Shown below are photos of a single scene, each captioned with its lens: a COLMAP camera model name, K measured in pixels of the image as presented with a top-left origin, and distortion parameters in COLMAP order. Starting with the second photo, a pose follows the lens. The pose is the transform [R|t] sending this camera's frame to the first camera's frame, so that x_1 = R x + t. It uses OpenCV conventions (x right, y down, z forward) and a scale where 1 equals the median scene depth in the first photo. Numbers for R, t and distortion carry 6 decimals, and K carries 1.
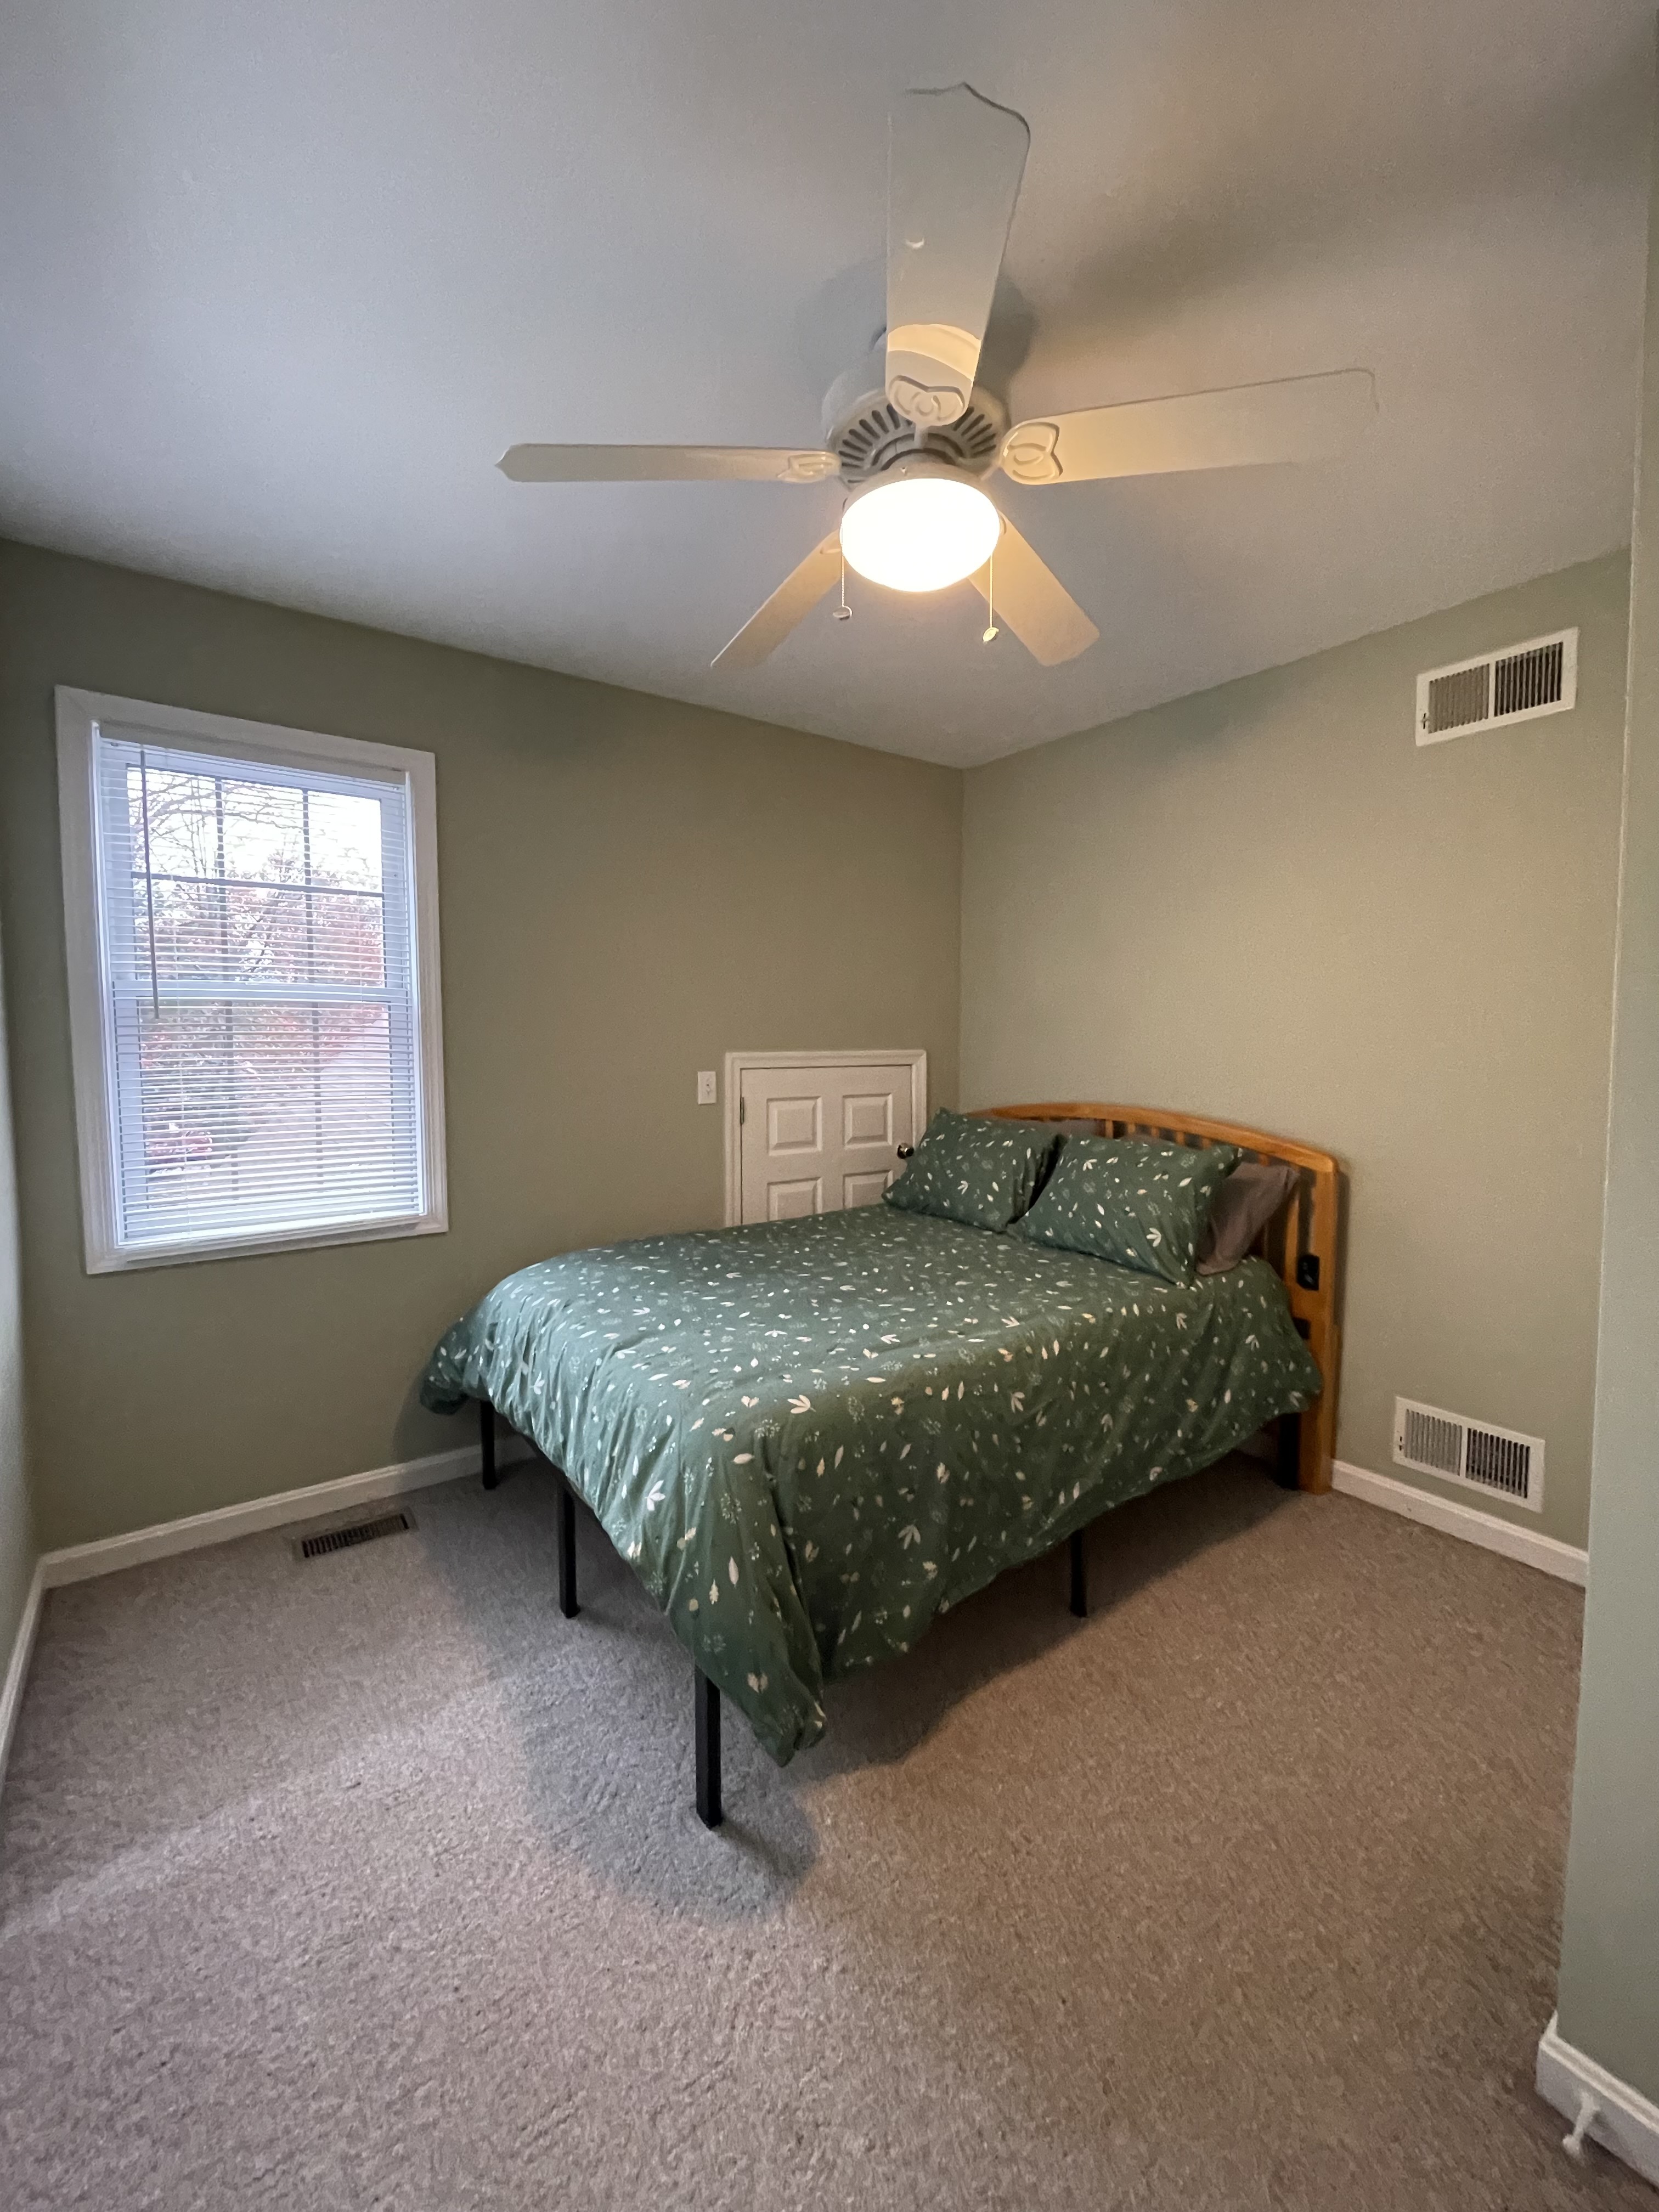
lens RADIAL K [[891.2, 0, 834.7], [0, 891.2, 1095.2], [0, 0, 1]] dist [-0.008749, 0.000216]
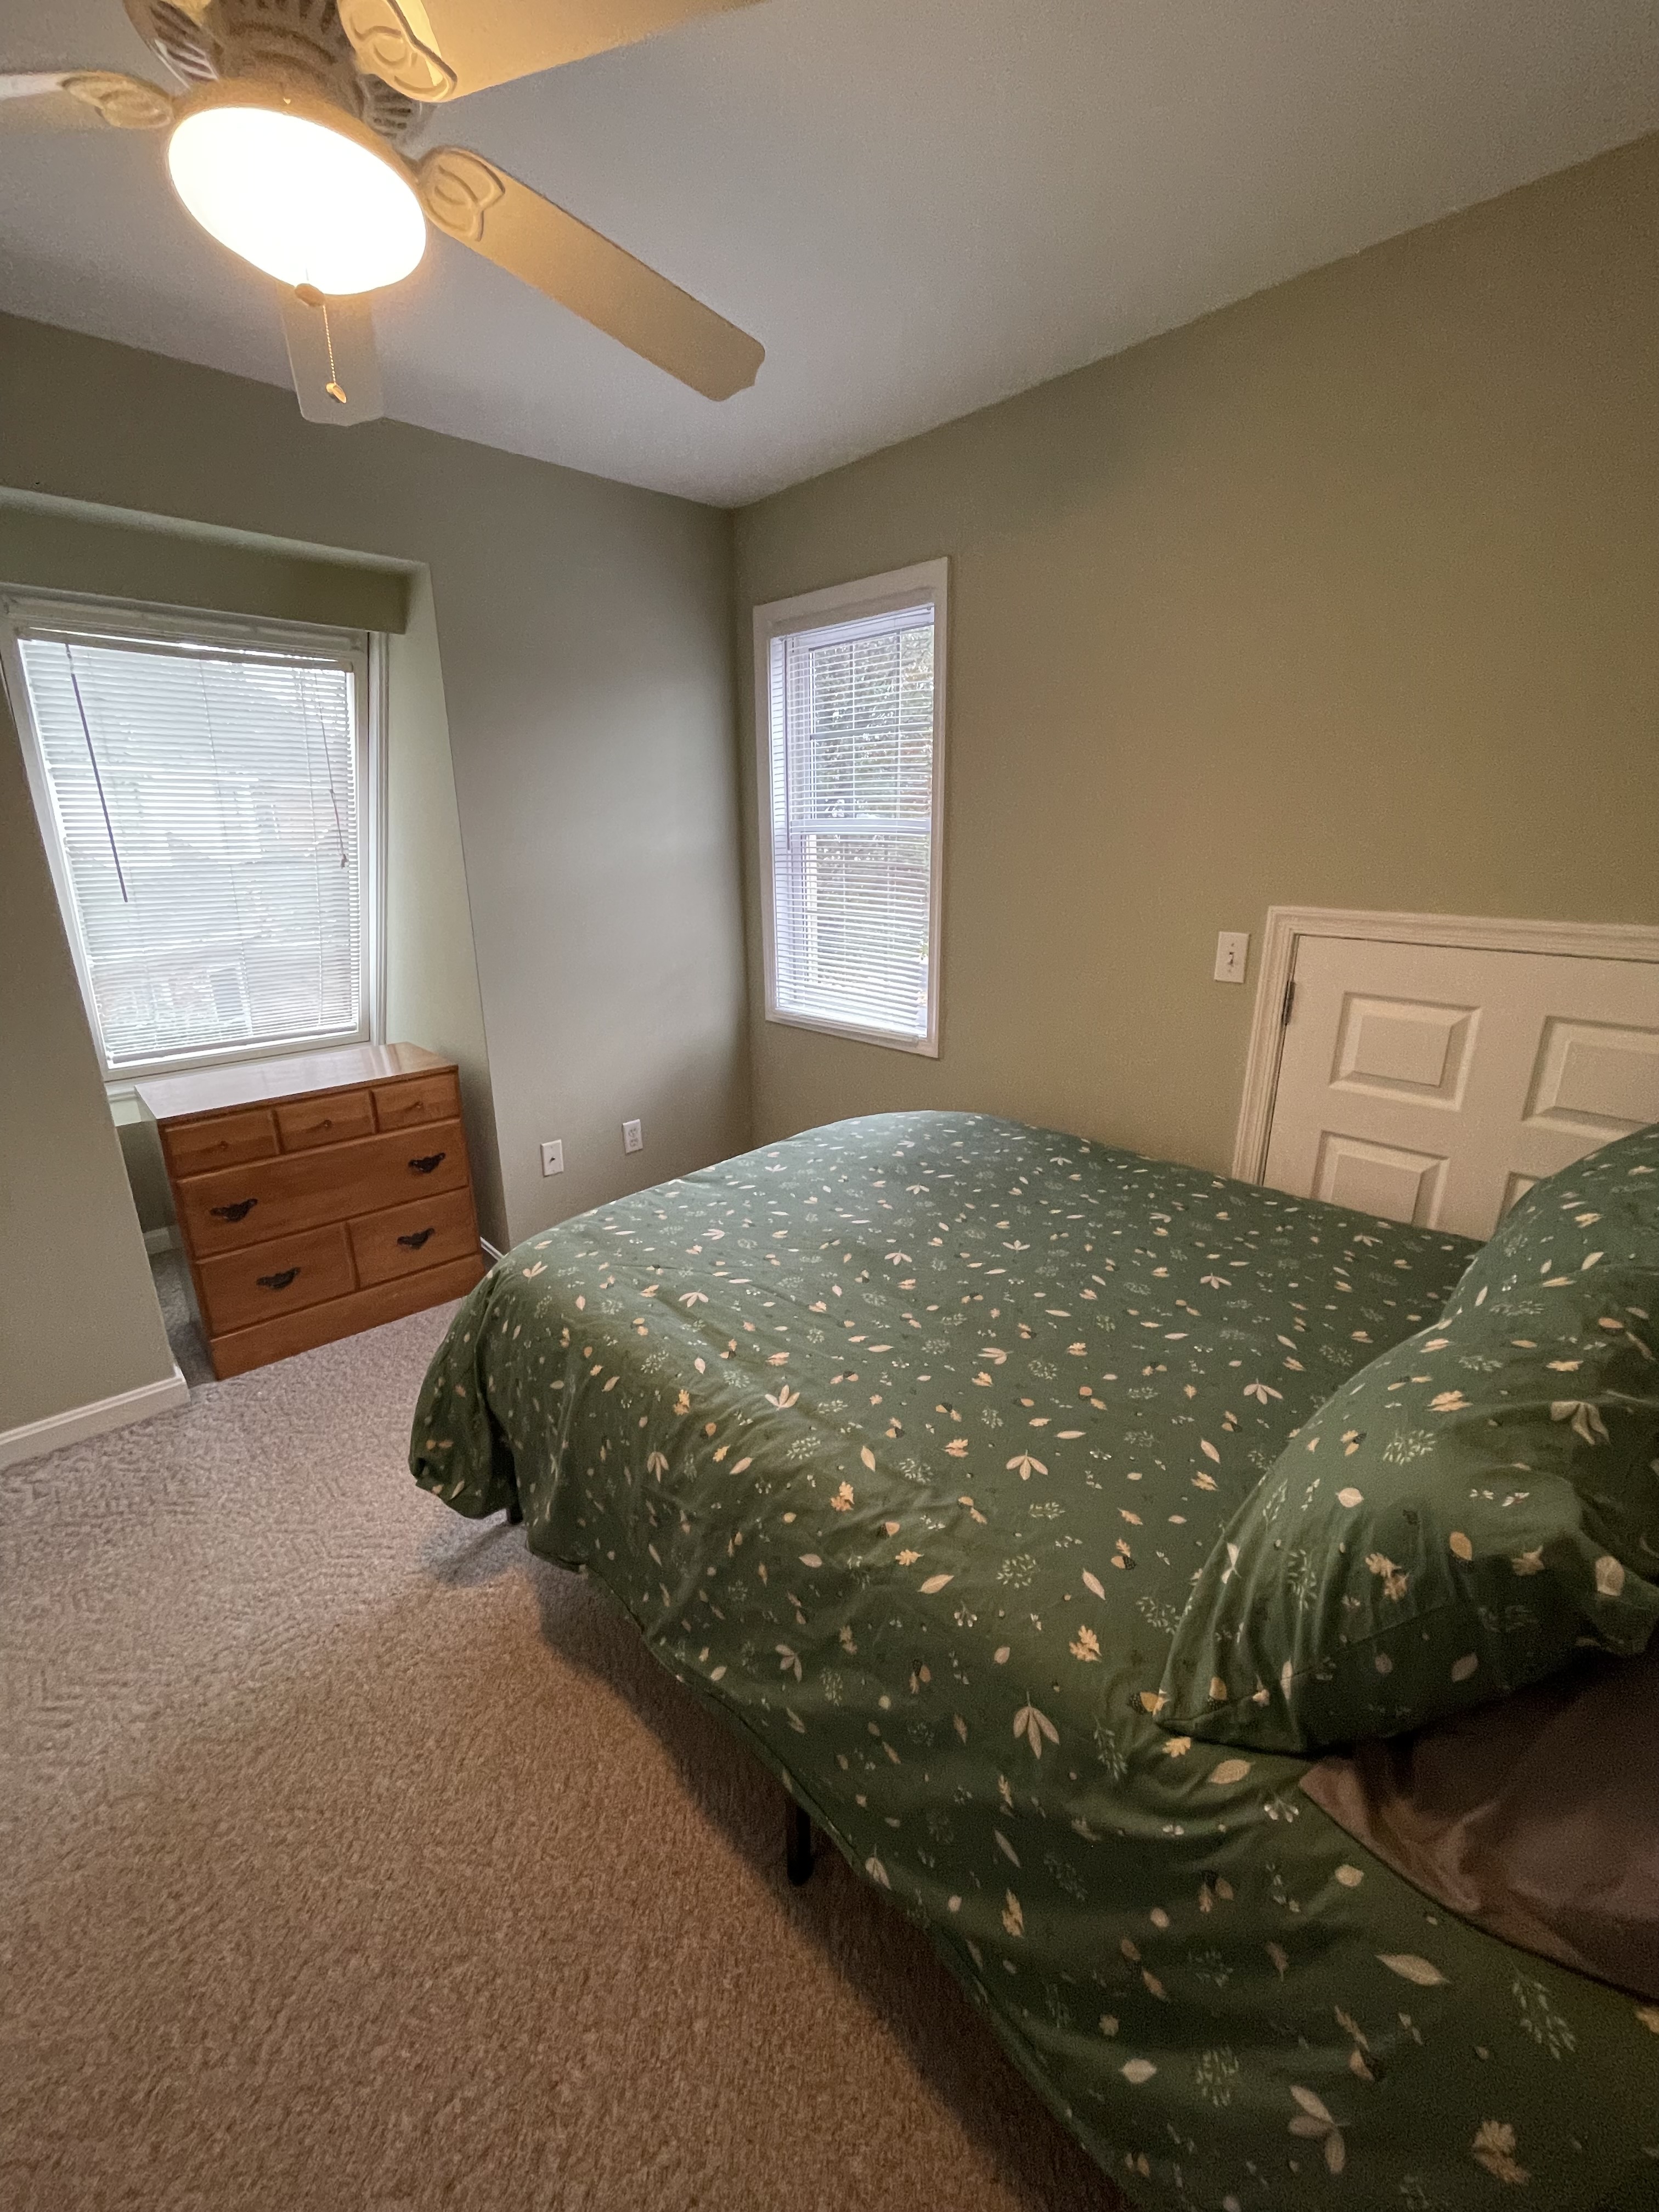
lens RADIAL K [[891.2, 0, 830.0], [0, 891.2, 1095.8], [0, 0, 1]] dist [-0.008749, 0.000216]
pose [[0.131023, 0.284829, -0.949582, 0.691007], [-0.057831, 0.958404, 0.279496, -0.112289], [0.989691, 0.018295, 0.142045, 0.894249]]
